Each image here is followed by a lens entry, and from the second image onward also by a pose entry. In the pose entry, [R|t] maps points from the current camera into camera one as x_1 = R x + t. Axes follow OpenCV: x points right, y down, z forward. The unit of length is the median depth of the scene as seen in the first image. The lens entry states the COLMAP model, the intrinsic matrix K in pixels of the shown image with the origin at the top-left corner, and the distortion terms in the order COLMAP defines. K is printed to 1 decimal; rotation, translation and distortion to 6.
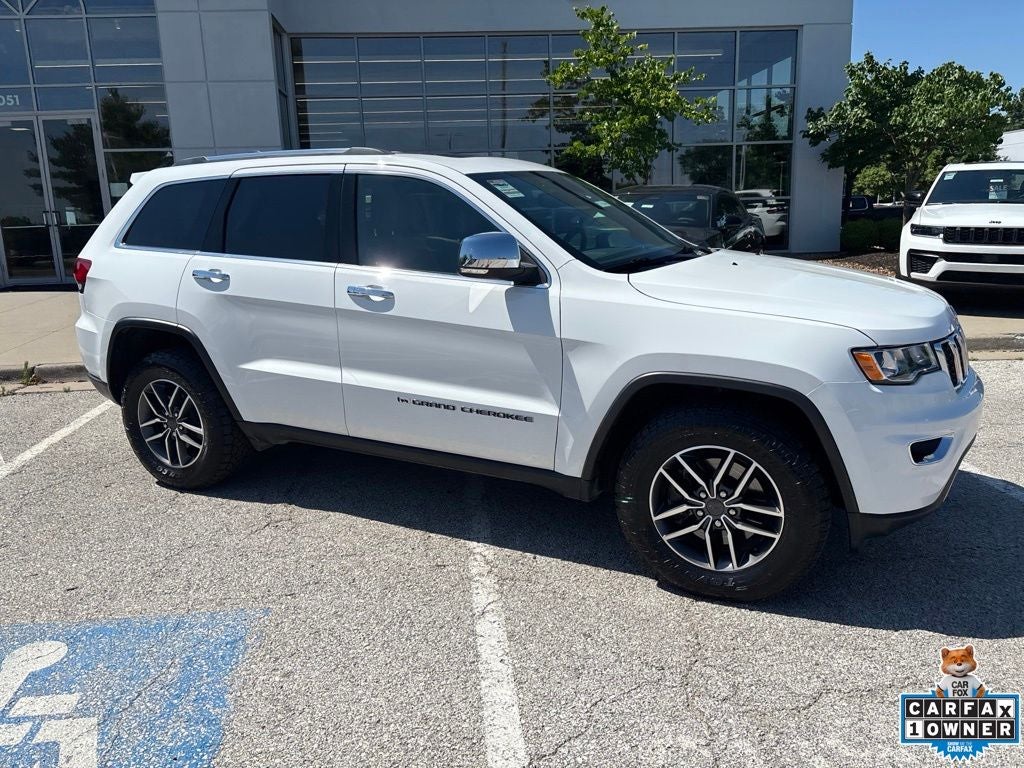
lens RADIAL K [[777.3, 0, 509.1], [0, 777.3, 389.9], [0, 0, 1]] dist [0.048007, -0.056937]
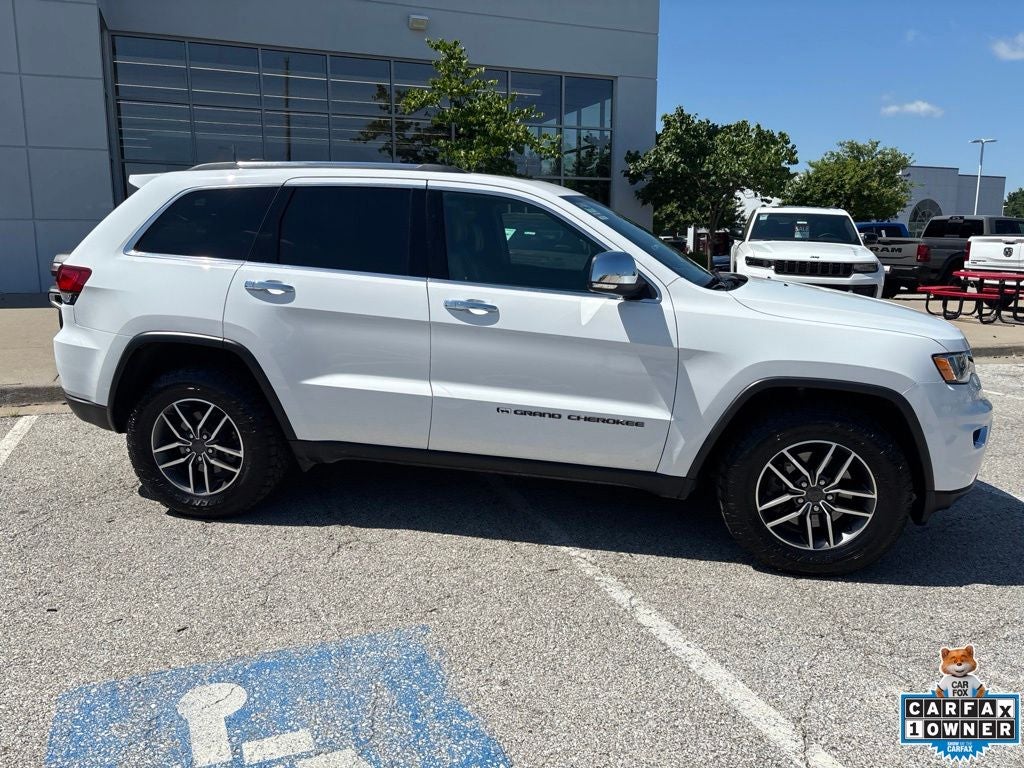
lens RADIAL K [[777.3, 0, 509.1], [0, 777.3, 376.0], [0, 0, 1]] dist [0.048007, -0.056937]
pose [[0.957389, -0.013789, 0.288473, -0.420032], [0.027271, 0.998713, -0.042769, 0.011385], [-0.287512, 0.048813, 0.956532, 0.017476]]
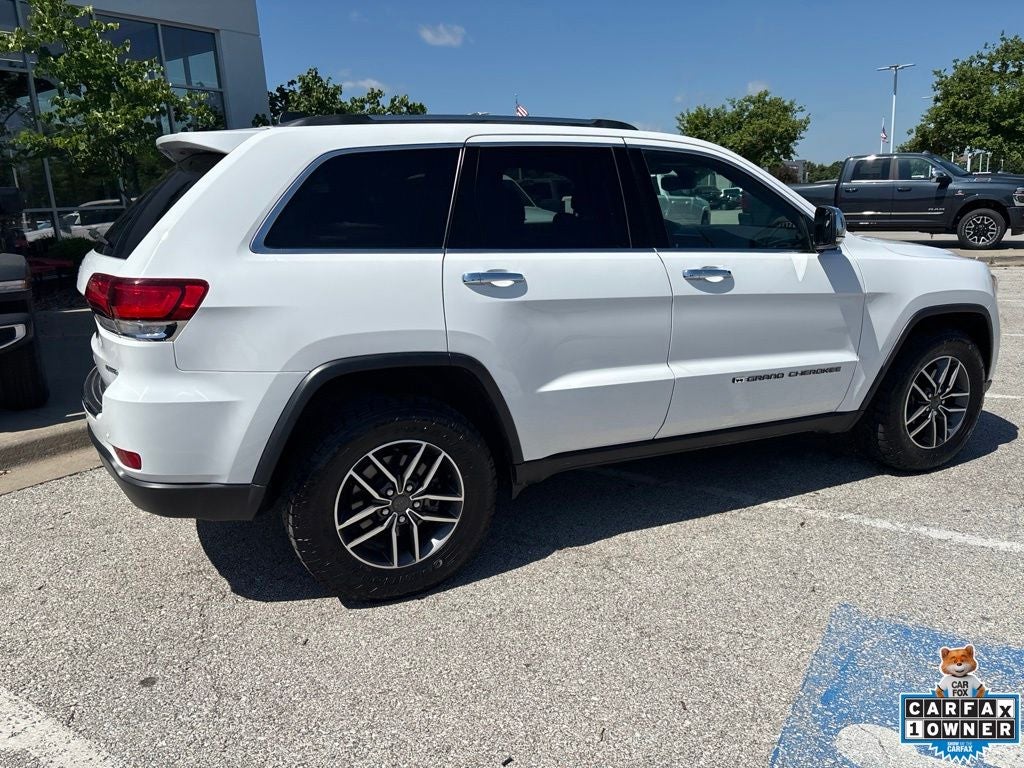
lens RADIAL K [[777.3, 0, 511.0], [0, 777.3, 391.7], [0, 0, 1]] dist [0.048007, -0.056937]
pose [[0.607926, -0.185948, 0.771913, -1.067584], [0.197266, 0.977079, 0.080012, -0.106982], [-0.769098, 0.103630, 0.630673, 0.593519]]
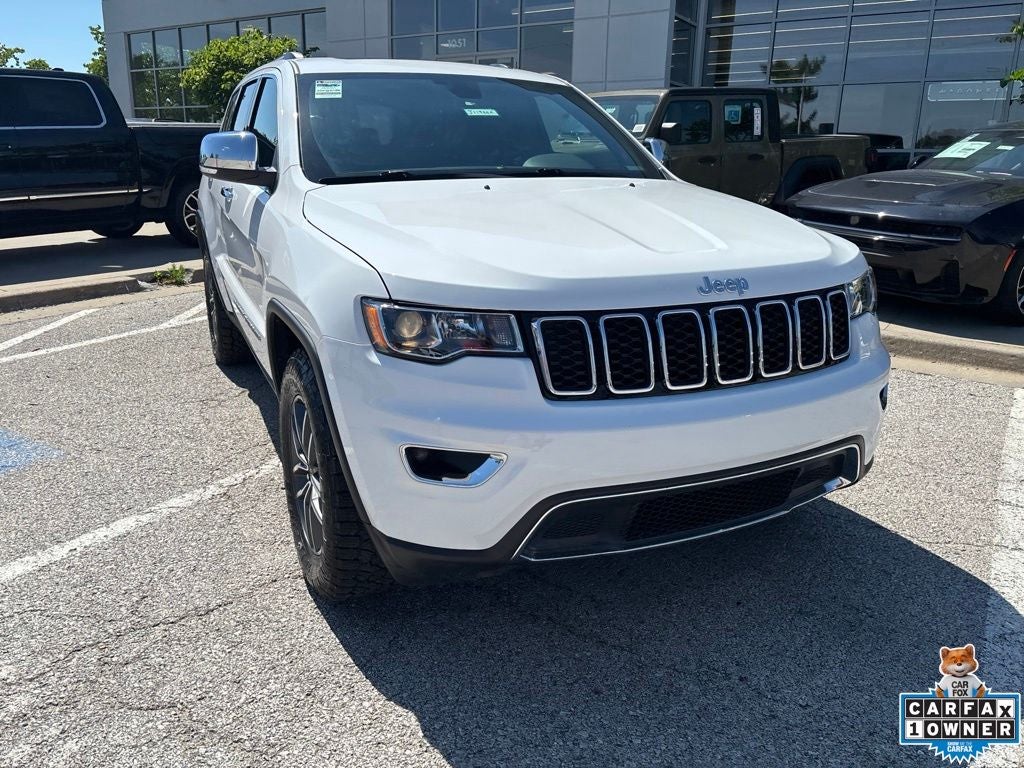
lens RADIAL K [[777.3, 0, 508.4], [0, 777.3, 379.0], [0, 0, 1]] dist [0.048007, -0.056937]
pose [[0.786221, 0.205441, -0.582796, 0.750986], [-0.175534, 0.978517, 0.108133, -0.061517], [0.592490, 0.017284, 0.805392, 0.387967]]
